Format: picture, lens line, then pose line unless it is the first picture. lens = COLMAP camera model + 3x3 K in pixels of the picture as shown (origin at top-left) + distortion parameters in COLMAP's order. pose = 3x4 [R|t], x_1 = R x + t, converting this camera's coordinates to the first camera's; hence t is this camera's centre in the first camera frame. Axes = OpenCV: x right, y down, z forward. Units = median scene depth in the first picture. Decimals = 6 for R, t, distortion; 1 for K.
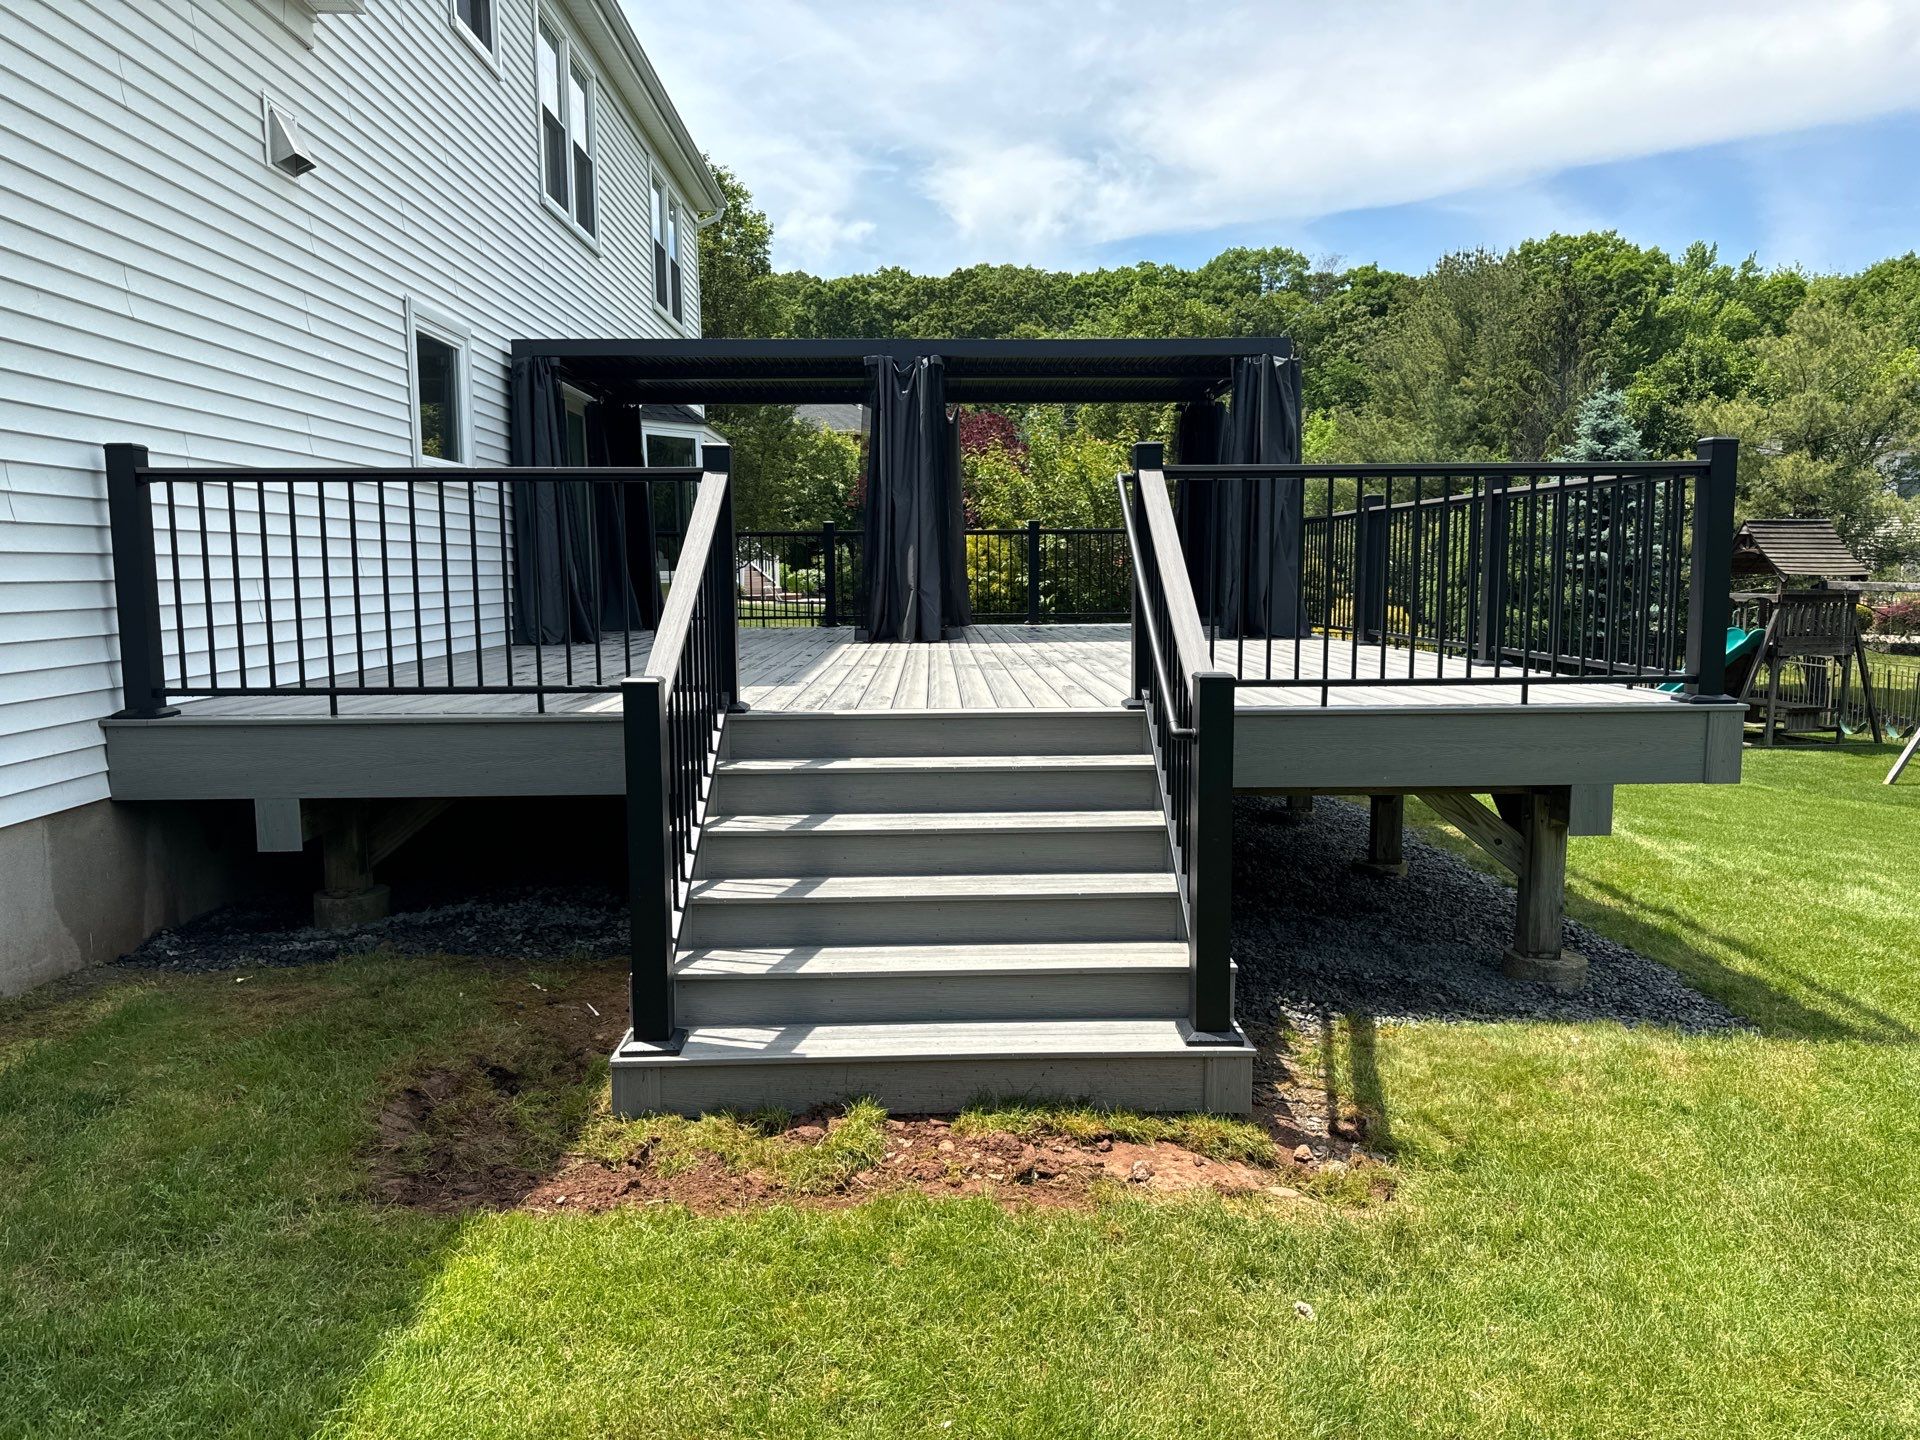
lens RADIAL K [[1361.6, 0, 964.3], [0, 1361.6, 727.2], [0, 0, 1]] dist [0.005898, -0.006510]
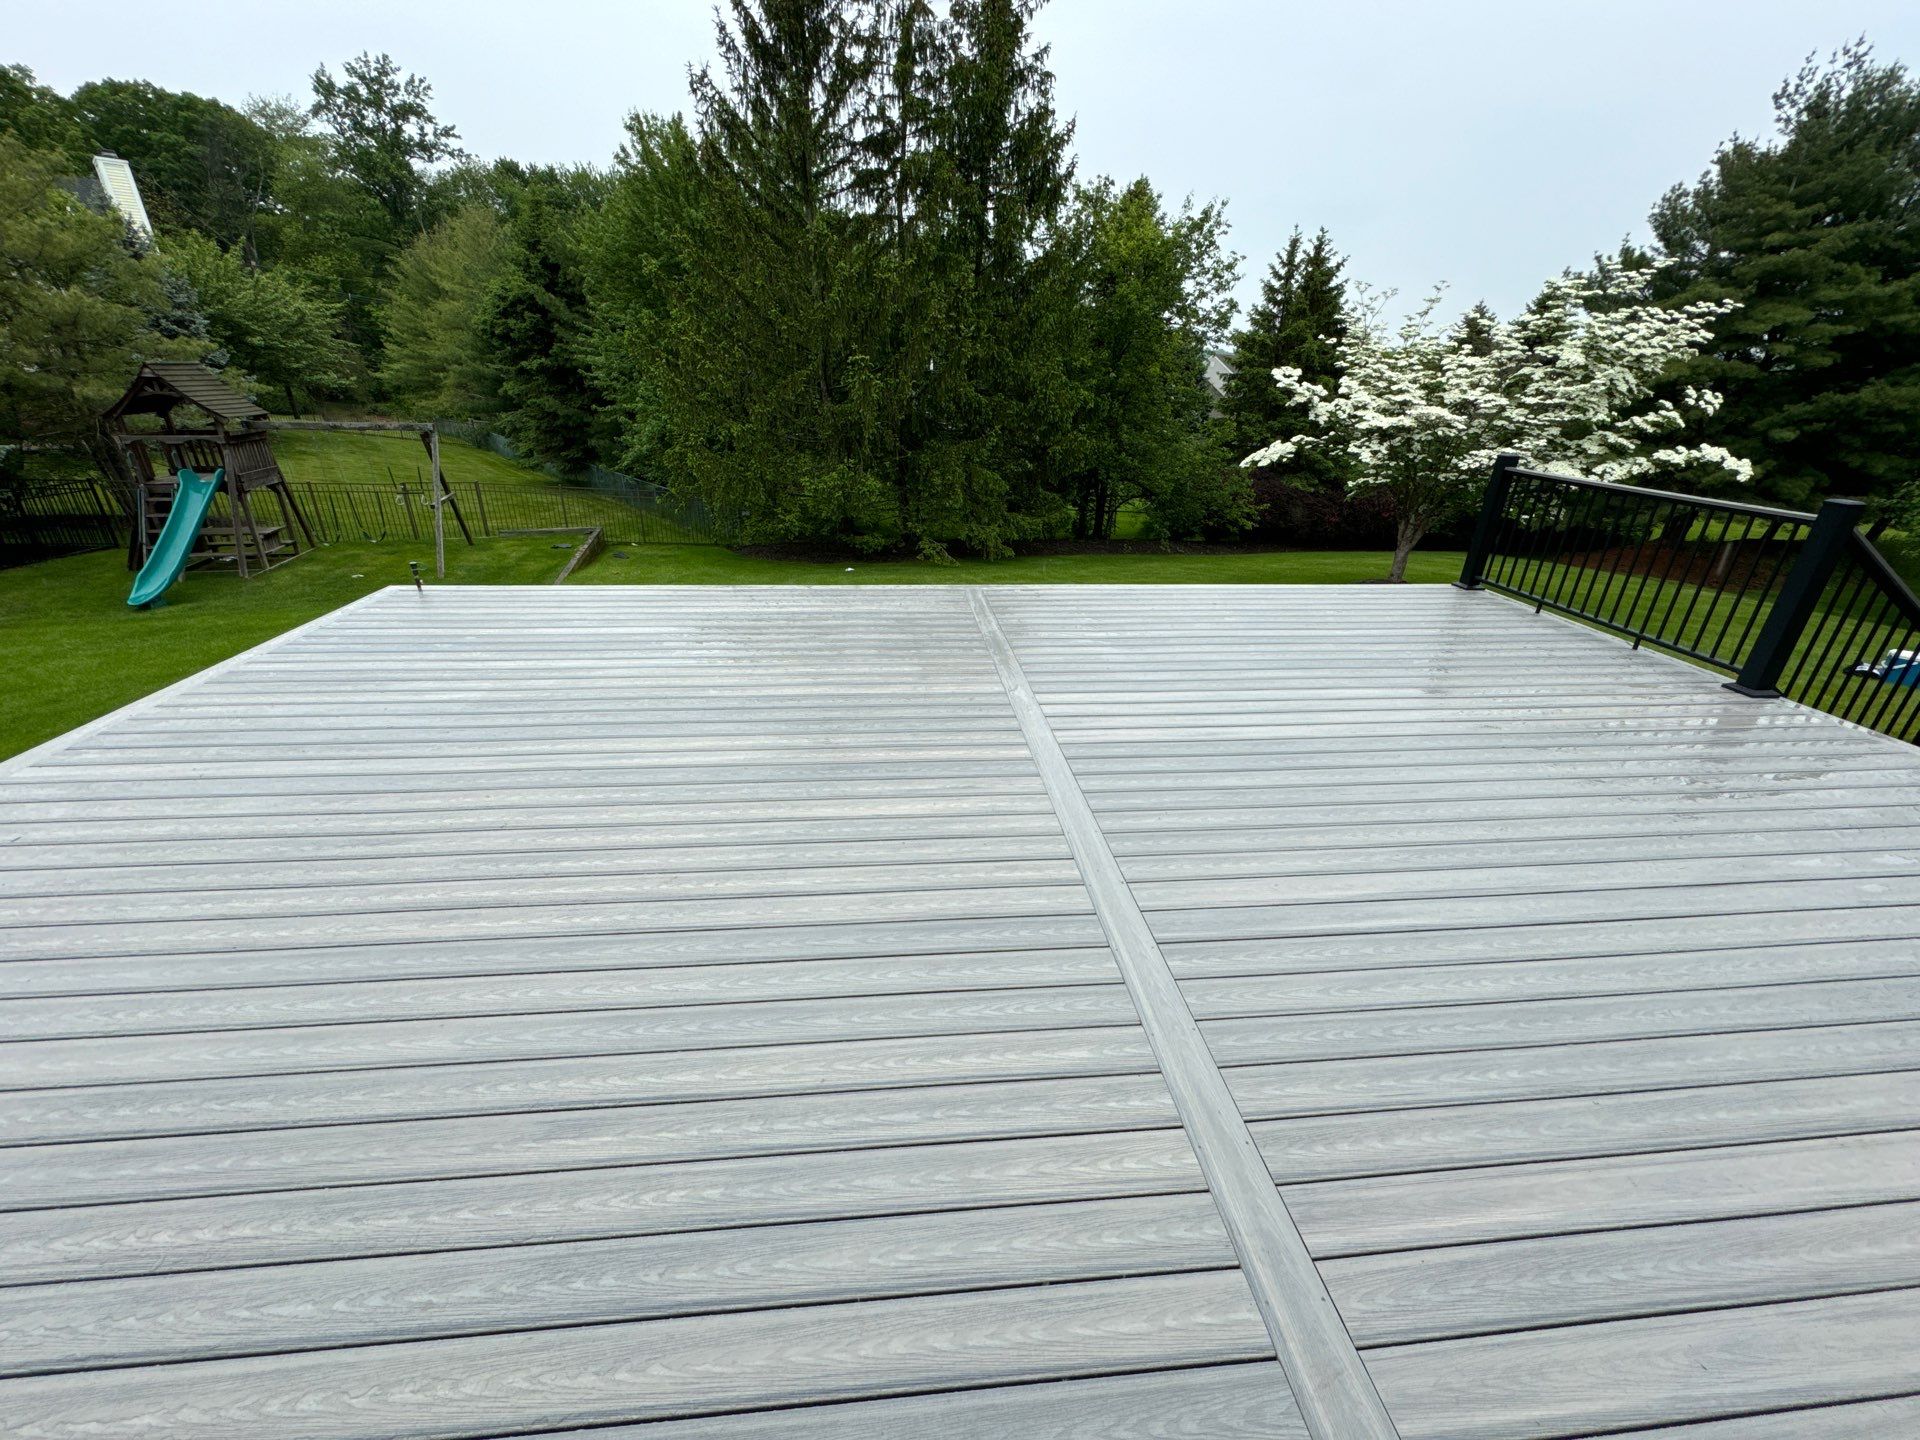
lens RADIAL K [[766.6, 0, 957.7], [0, 766.6, 716.4], [0, 0, 1]] dist [-0.003295, 0.000458]
pose [[-0.076088, -0.406776, 0.910353, -0.127050], [0.089954, 0.906477, 0.412563, -0.094002], [-0.993035, 0.113282, -0.032381, 0.441387]]
